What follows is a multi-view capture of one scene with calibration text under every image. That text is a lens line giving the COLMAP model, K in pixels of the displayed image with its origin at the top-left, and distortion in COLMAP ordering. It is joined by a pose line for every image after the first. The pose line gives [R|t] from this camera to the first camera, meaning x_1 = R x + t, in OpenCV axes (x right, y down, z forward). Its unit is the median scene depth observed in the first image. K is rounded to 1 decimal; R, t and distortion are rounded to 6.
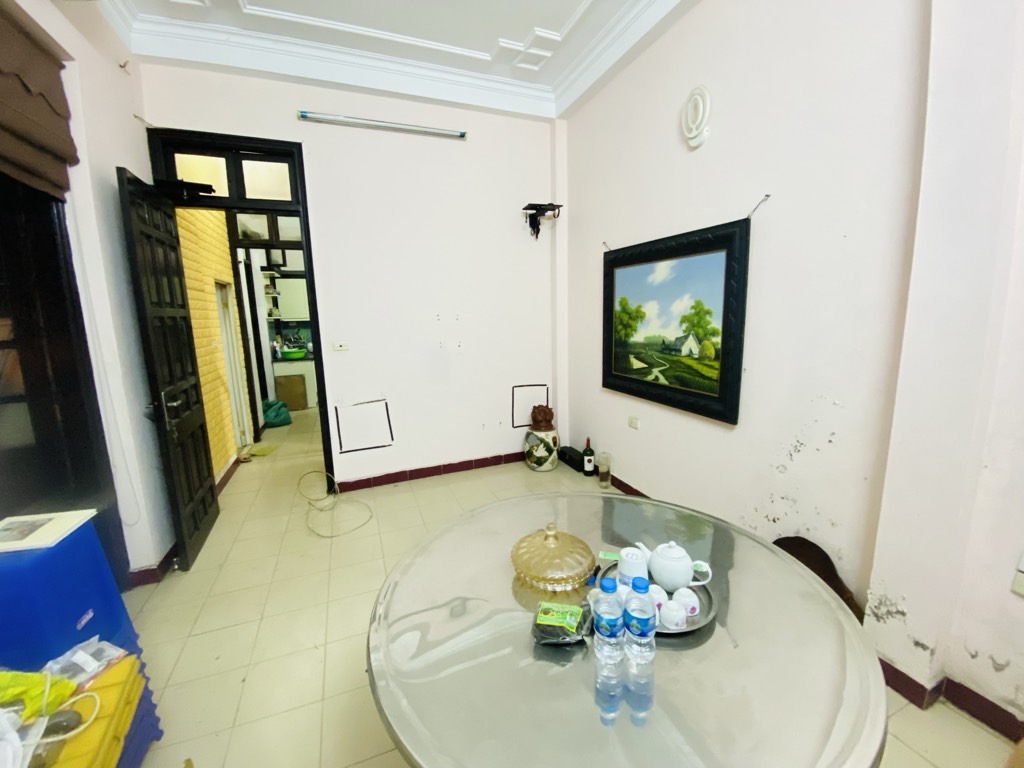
lens RADIAL K [[420.0, 0, 511.8], [0, 420.0, 382.0], [0, 0, 1]] dist [0.043018, -0.028927]
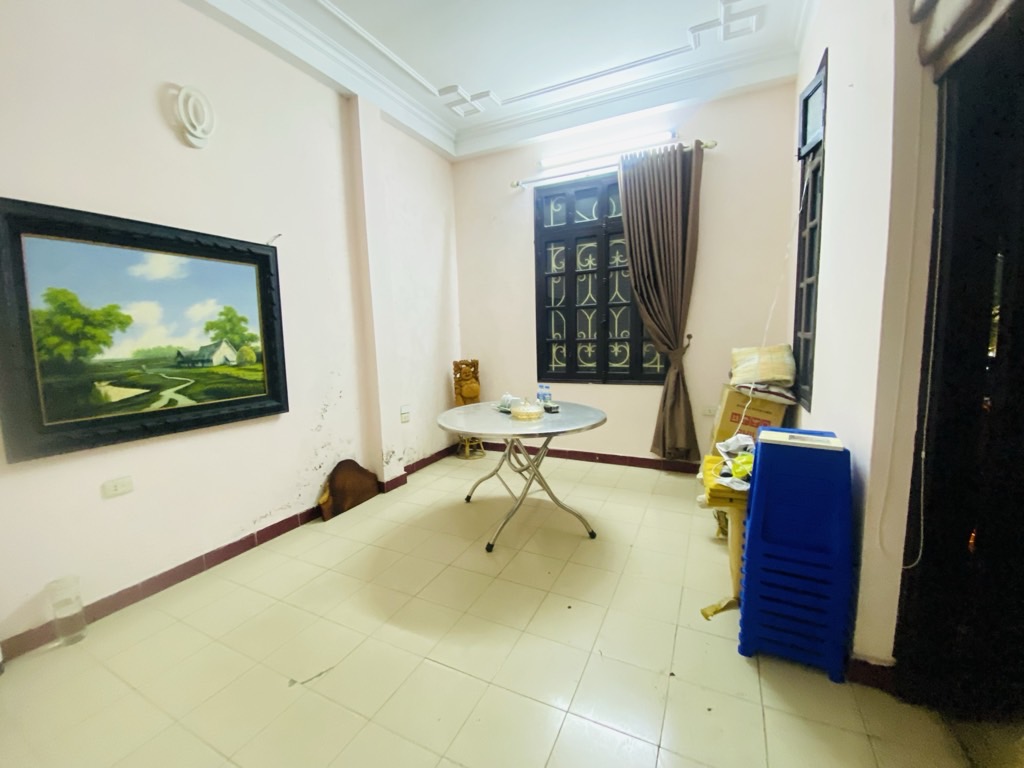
lens RADIAL K [[420.0, 0, 511.8], [0, 420.0, 382.0], [0, 0, 1]] dist [0.043018, -0.028927]
pose [[-0.670297, -0.039825, 0.741024, -0.699308], [0.166539, 0.965016, 0.202507, -0.105889], [-0.723164, 0.259149, -0.640215, 1.116404]]
